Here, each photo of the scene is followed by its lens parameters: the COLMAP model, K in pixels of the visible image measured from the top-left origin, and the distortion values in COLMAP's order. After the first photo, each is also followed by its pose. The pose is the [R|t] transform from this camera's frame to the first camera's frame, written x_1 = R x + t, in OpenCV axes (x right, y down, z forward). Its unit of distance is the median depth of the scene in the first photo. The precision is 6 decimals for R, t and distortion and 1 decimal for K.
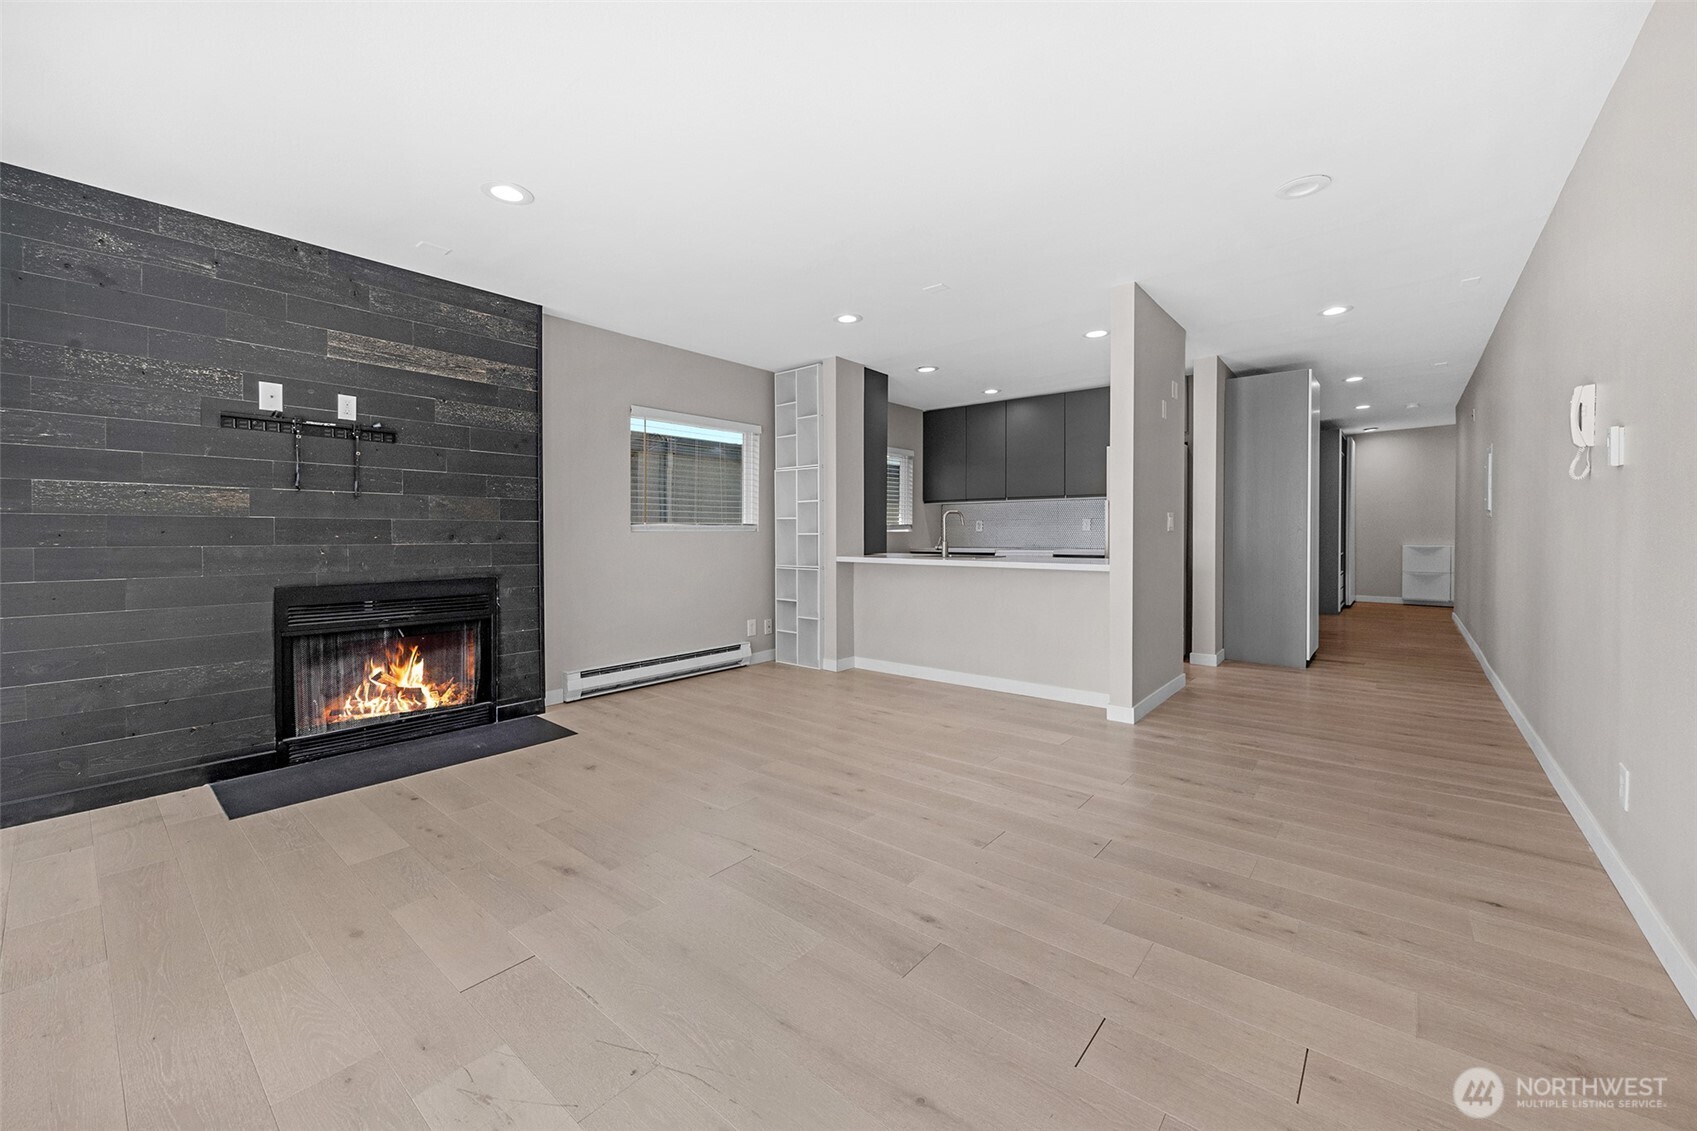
lens RADIAL K [[693.1, 0, 855.3], [0, 693.1, 533.3], [0, 0, 1]] dist [0.000383, 0.000033]
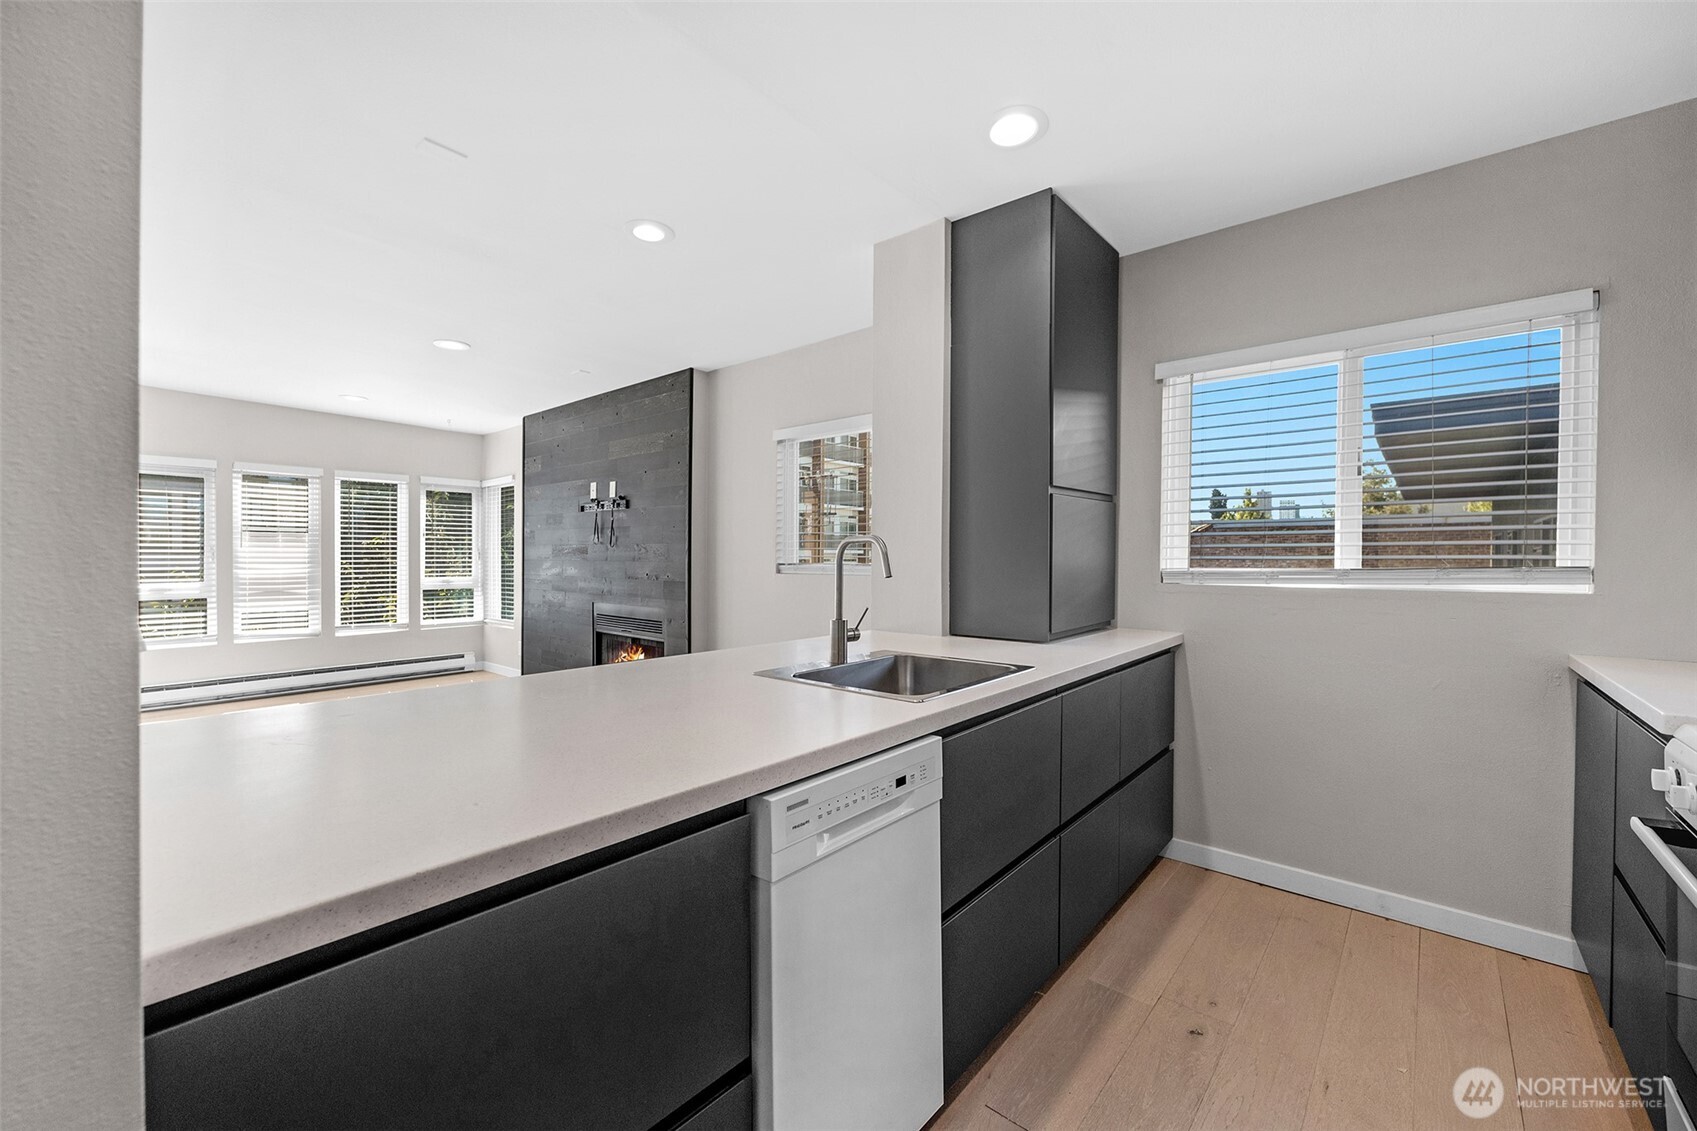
lens RADIAL K [[687.2, 0, 844.0], [0, 687.2, 561.4], [0, 0, 1]] dist [0.000763, 0.000075]
pose [[-0.046220, 0.001413, -0.998930, 0.368644], [-0.011598, 0.999931, 0.001951, -0.012674], [0.998864, 0.011675, -0.046201, 0.748149]]
